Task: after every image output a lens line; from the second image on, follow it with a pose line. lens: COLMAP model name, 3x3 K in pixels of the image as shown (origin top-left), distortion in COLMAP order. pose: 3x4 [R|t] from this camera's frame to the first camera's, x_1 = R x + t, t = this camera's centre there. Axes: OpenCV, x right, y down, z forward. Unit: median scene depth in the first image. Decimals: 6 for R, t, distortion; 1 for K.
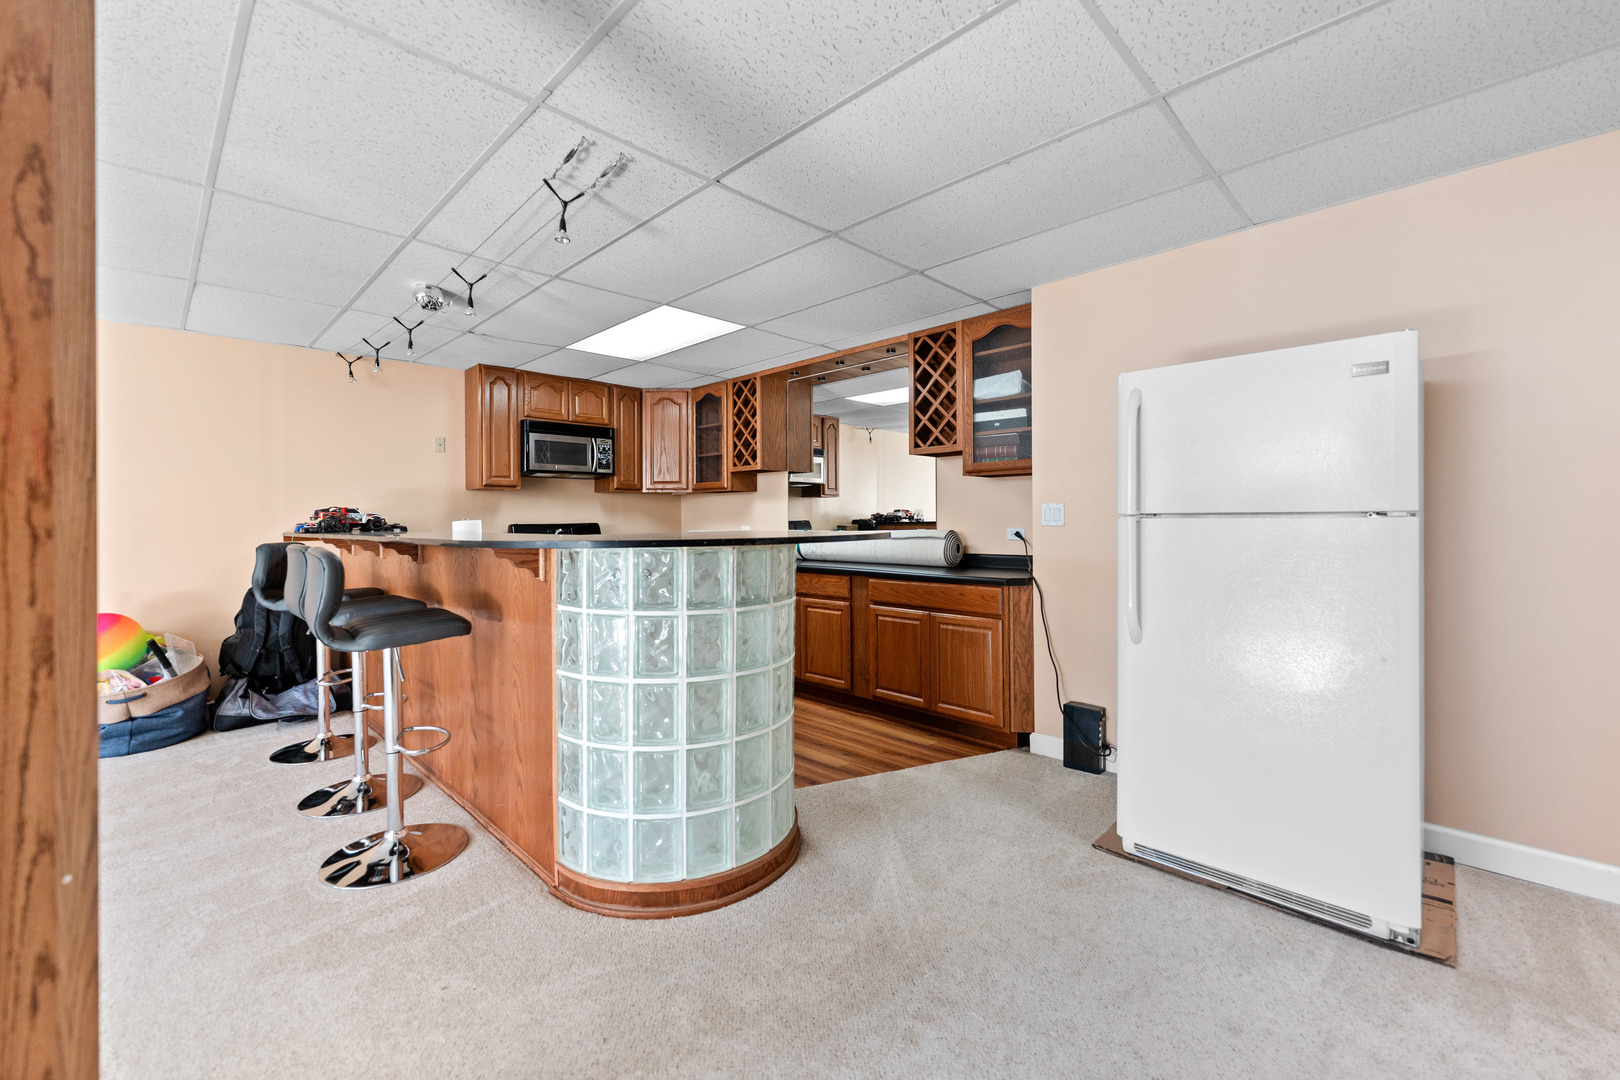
lens RADIAL K [[653.0, 0, 806.6], [0, 653.0, 524.5], [0, 0, 1]] dist [-0.003144, -0.000223]
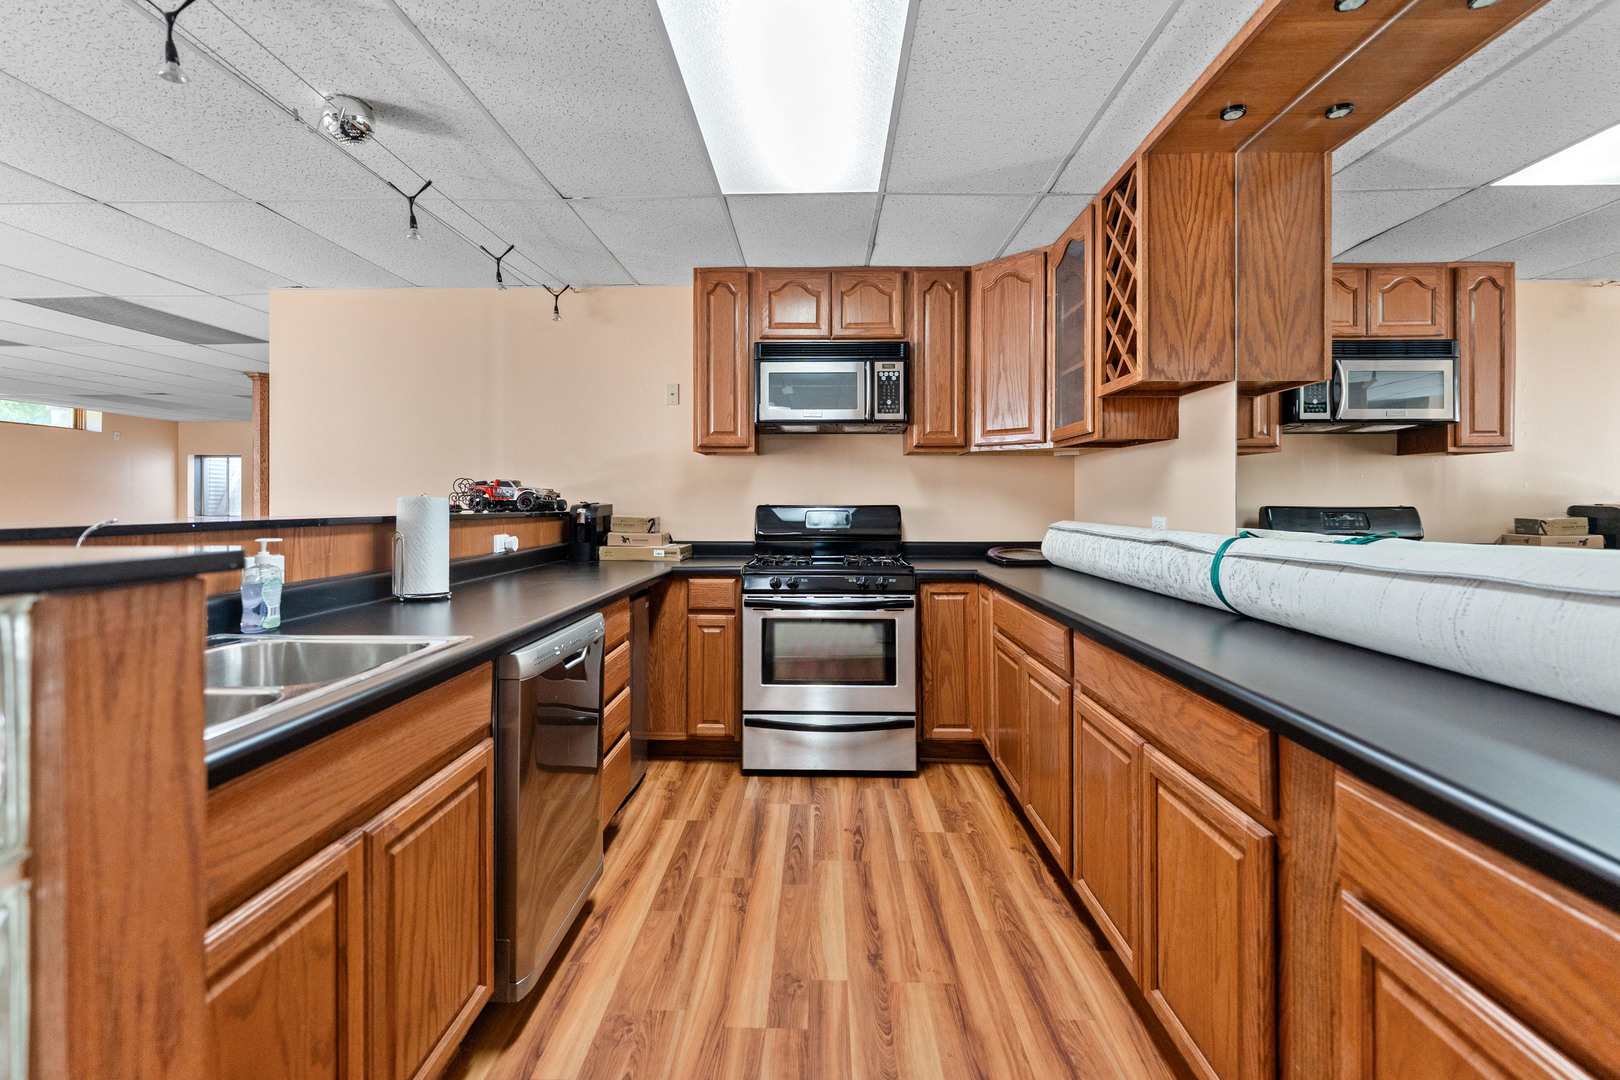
lens RADIAL K [[718.1, 0, 799.8], [0, 718.1, 495.9], [0, 0, 1]] dist [0.001463, -0.000009]
pose [[0.683021, 0.003882, -0.730389, 0.104999], [-0.014761, 0.999855, -0.008489, -0.003942], [0.730250, 0.016580, 0.682979, 0.496502]]
